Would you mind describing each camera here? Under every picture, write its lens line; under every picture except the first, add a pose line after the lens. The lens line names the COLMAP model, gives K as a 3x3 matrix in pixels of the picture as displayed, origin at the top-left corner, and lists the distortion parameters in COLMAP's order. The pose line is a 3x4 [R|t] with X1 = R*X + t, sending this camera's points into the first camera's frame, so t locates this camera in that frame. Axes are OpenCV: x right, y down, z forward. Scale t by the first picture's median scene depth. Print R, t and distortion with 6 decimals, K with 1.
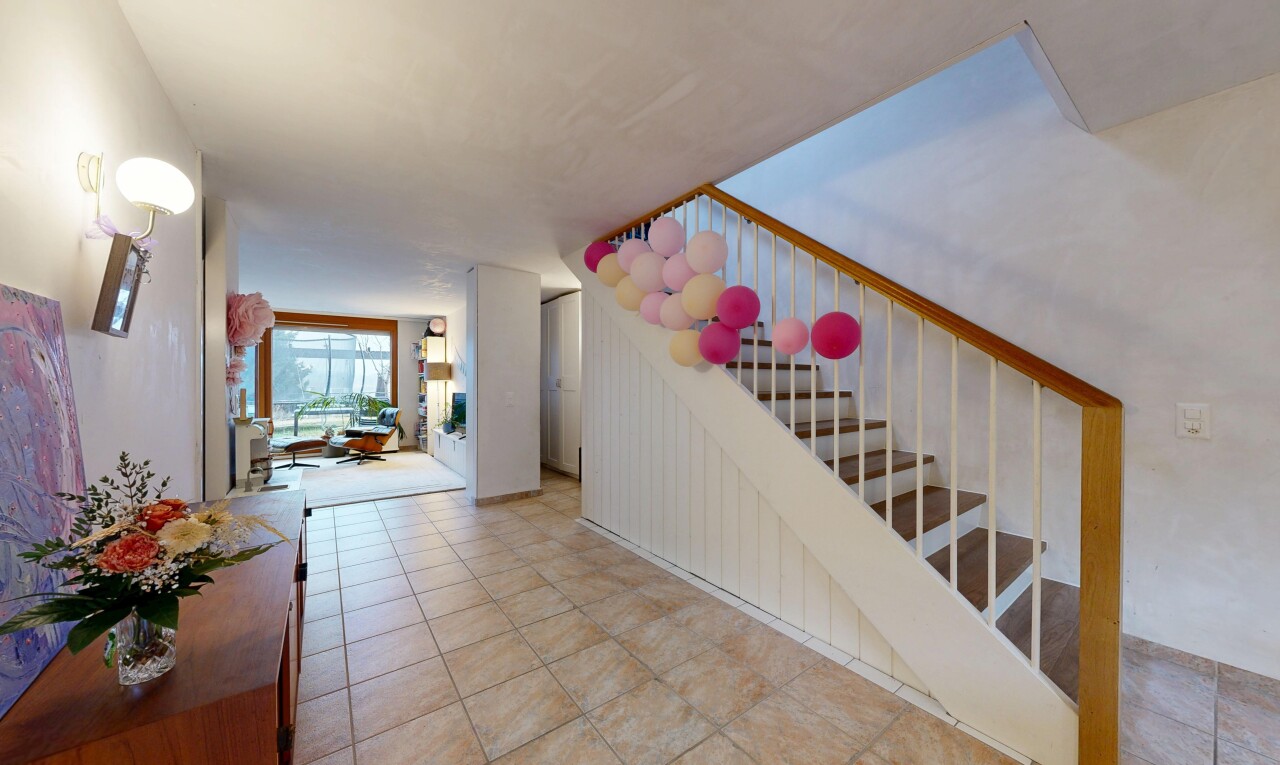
lens RADIAL K [[428.4, 0, 637.8], [0, 428.4, 383.8], [0, 0, 1]] dist [0.000443, -0.000008]
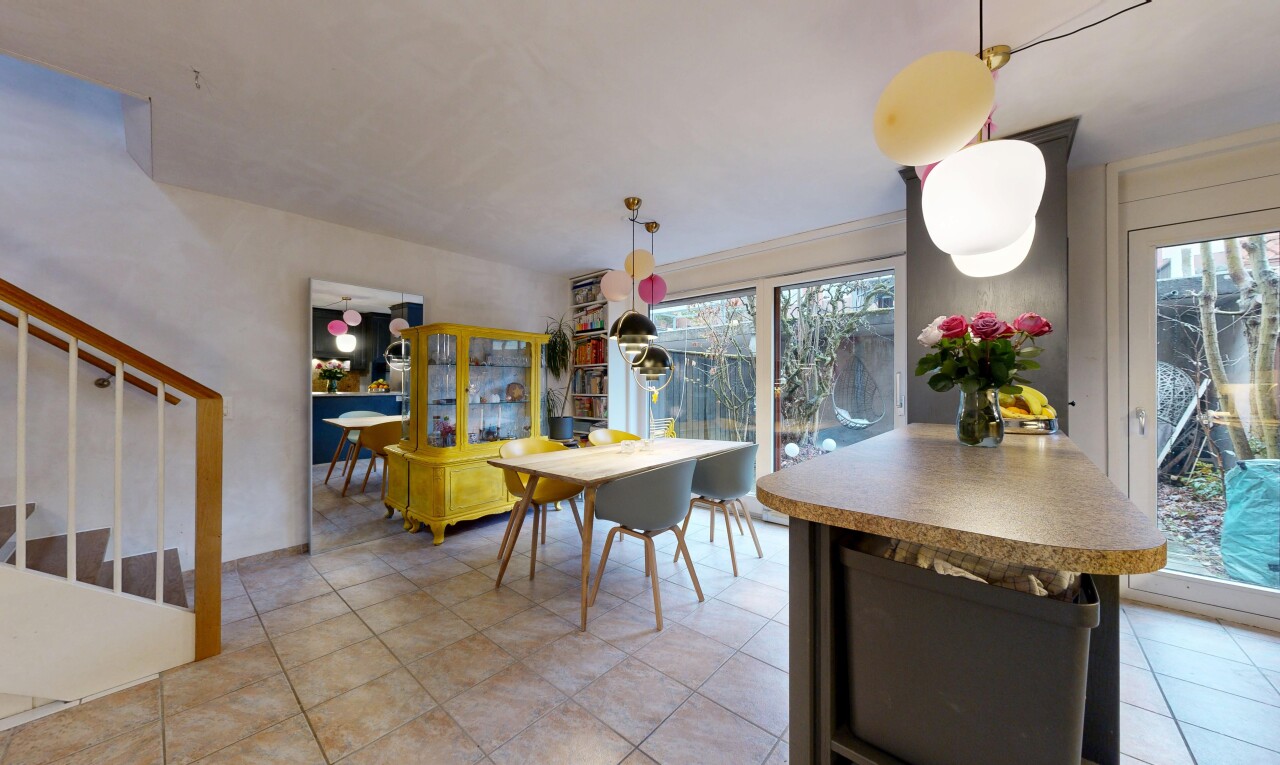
lens RADIAL K [[428.4, 0, 635.7], [0, 428.4, 383.5], [0, 0, 1]] dist [0.000443, -0.000008]
pose [[-0.210666, 0.002931, 0.977554, -0.595592], [-0.000535, 0.999995, -0.003114, 0.003062], [-0.977558, -0.001179, -0.210663, -0.127187]]
